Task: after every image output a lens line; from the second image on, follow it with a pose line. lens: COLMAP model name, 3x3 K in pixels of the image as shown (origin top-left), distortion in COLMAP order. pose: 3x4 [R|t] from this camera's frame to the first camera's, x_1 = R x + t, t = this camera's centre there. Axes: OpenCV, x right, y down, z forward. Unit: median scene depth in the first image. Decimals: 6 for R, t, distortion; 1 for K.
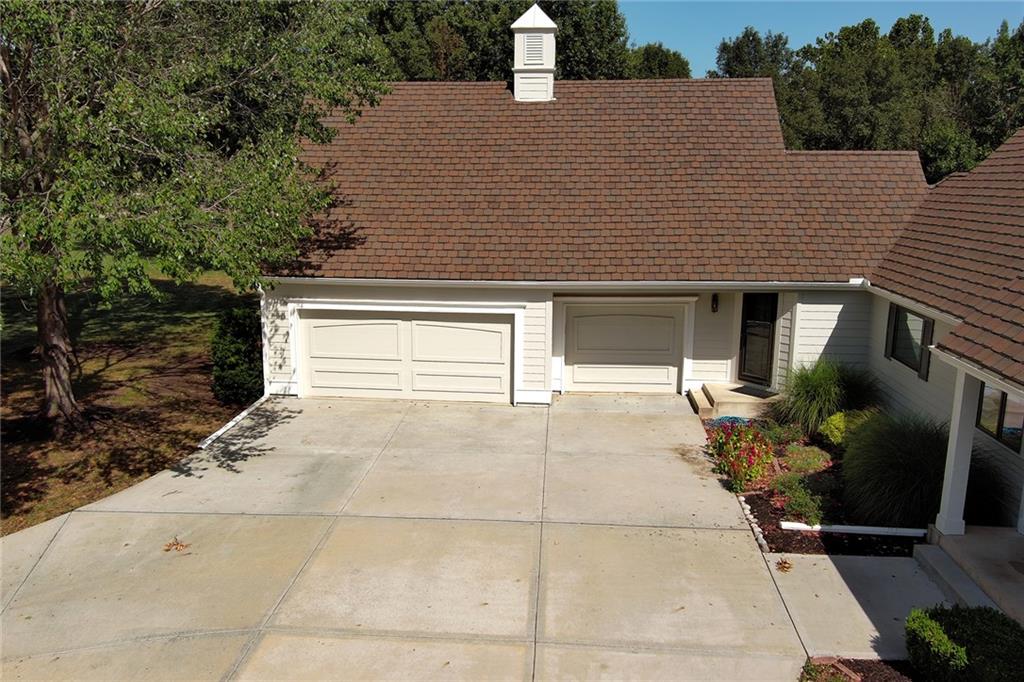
lens RADIAL K [[795.8, 0, 501.6], [0, 795.8, 340.4], [0, 0, 1]] dist [0.005755, -0.000549]
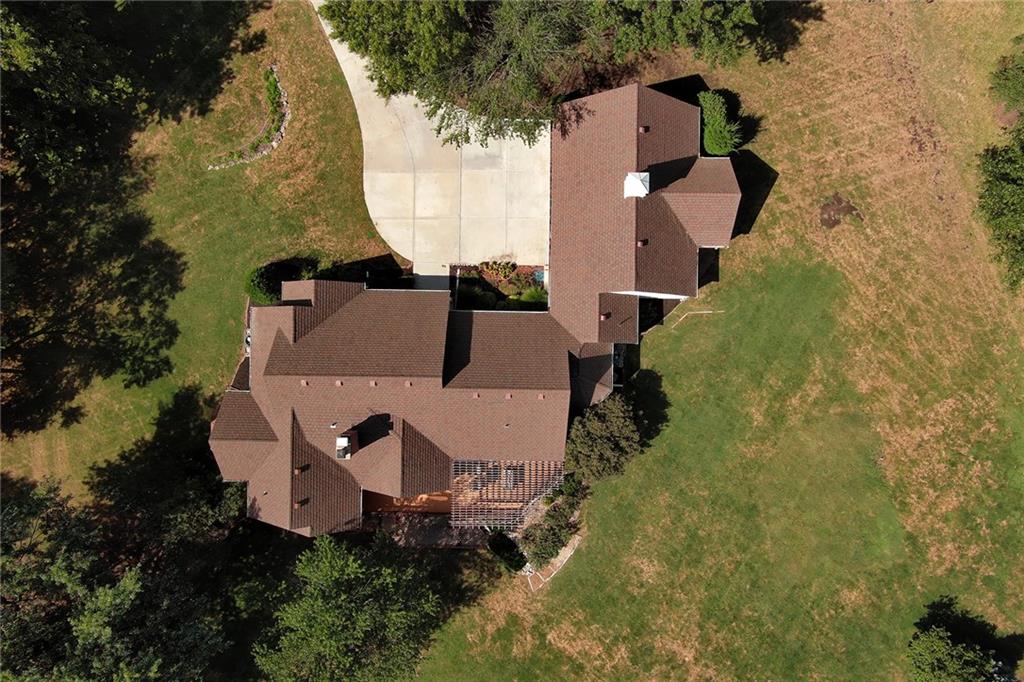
lens RADIAL K [[805.9, 0, 512.0], [0, 805.9, 341.0], [0, 0, 1]] dist [0.005741, -0.001638]
pose [[0.079175, 0.996842, 0.006042, 0.506079], [-0.188157, 0.008991, 0.982098, -2.927204], [0.978942, -0.078894, 0.188274, 0.261634]]
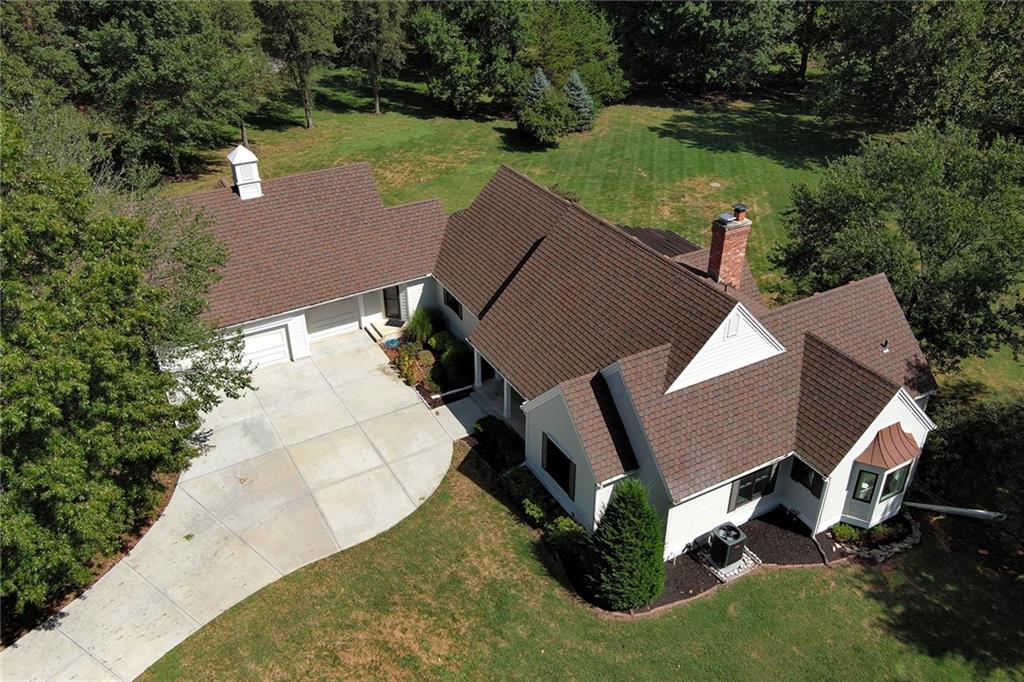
lens RADIAL K [[805.9, 0, 512.0], [0, 805.9, 341.0], [0, 0, 1]] dist [0.005741, -0.001638]
pose [[0.819038, -0.305668, 0.485535, -0.557552], [0.123081, 0.920170, 0.371669, -0.723553], [-0.560382, -0.244650, 0.791276, -1.051282]]
